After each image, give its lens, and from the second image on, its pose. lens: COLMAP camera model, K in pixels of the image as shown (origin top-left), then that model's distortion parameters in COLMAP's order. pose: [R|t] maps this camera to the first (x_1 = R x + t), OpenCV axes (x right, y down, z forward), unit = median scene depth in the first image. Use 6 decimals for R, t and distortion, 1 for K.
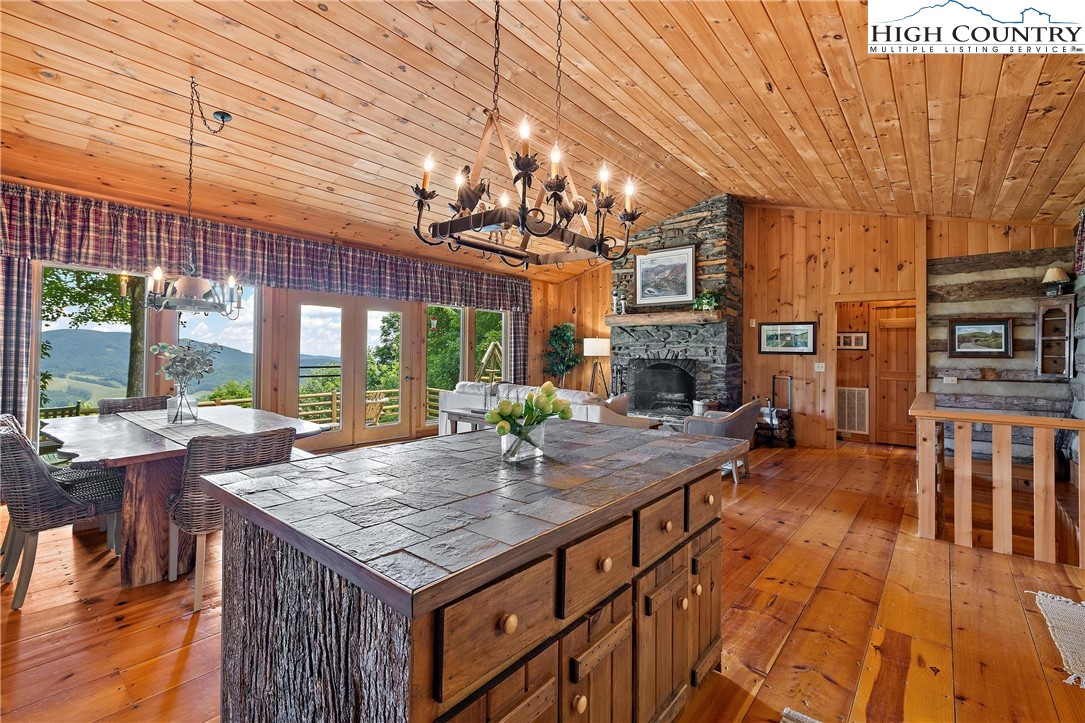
lens RADIAL K [[485.3, 0, 537.2], [0, 485.3, 344.4], [0, 0, 1]] dist [0.008789, -0.000992]
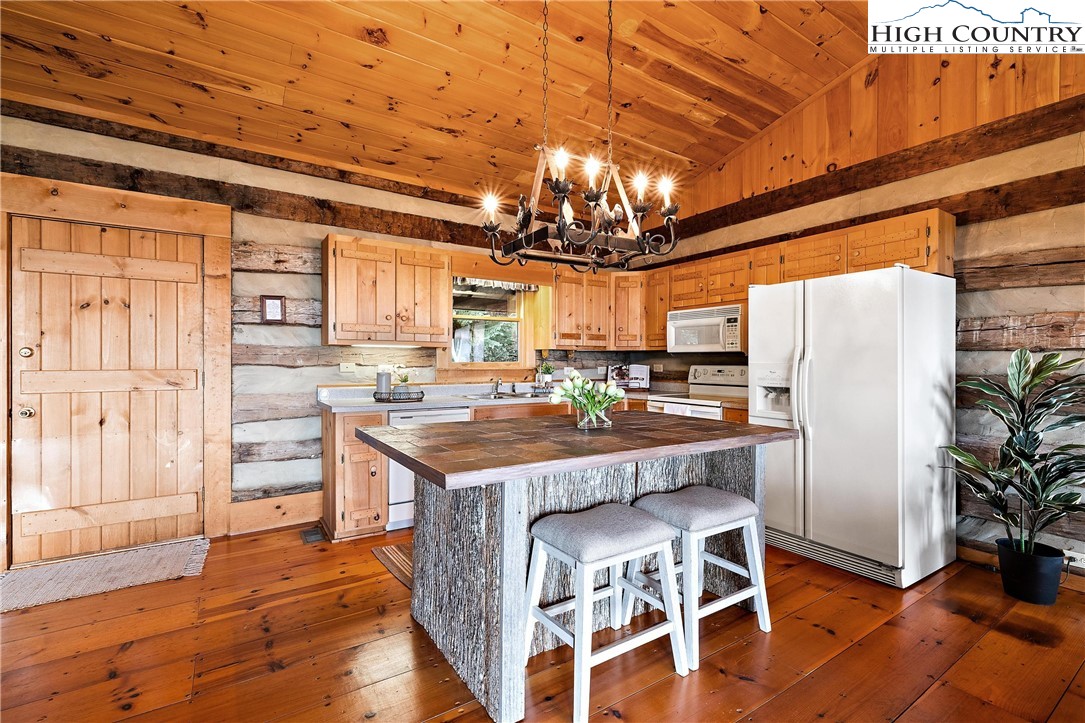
lens RADIAL K [[485.3, 0, 536.2], [0, 485.3, 360.3], [0, 0, 1]] dist [0.008789, -0.000992]
pose [[-0.956020, -0.015571, 0.292888, -0.072909], [-0.021138, 0.999651, -0.015852, 0.018680], [-0.292539, -0.021346, -0.956015, 0.576902]]
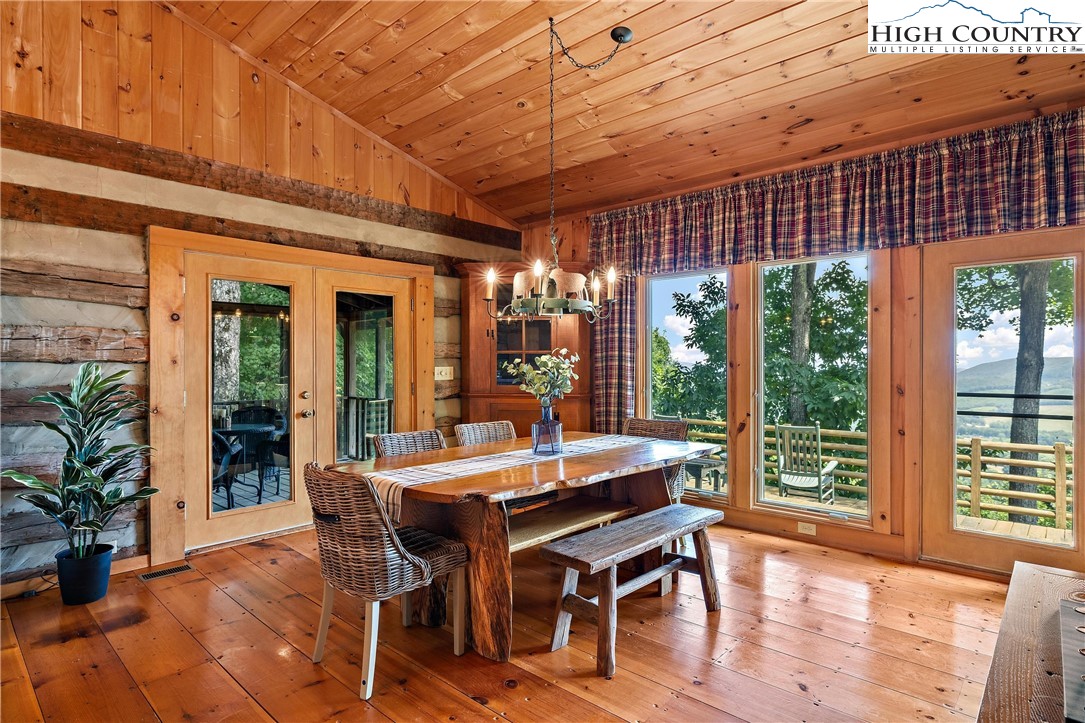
lens RADIAL K [[574.1, 0, 539.7], [0, 574.1, 363.9], [0, 0, 1]] dist [-0.001227, 0.000148]
pose [[-0.051213, -0.009121, -0.998646, 0.106468], [0.020750, 0.999733, -0.010195, 0.010673], [0.998472, -0.021244, -0.051010, 0.499020]]
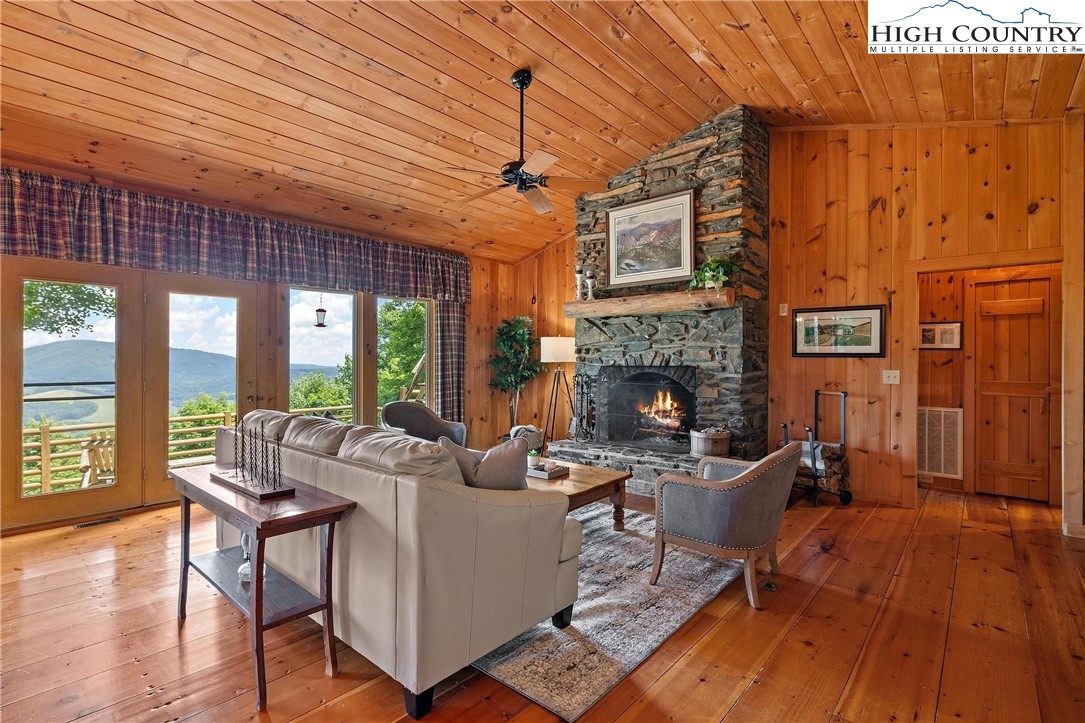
lens RADIAL K [[509.1, 0, 541.2], [0, 509.1, 360.4], [0, 0, 1]] dist [-0.007949, 0.002211]
pose [[0.999654, -0.008318, -0.024963, 0.141073], [0.008761, 0.999805, 0.017694, 0.009398], [0.024811, -0.017907, 0.999532, 0.324174]]
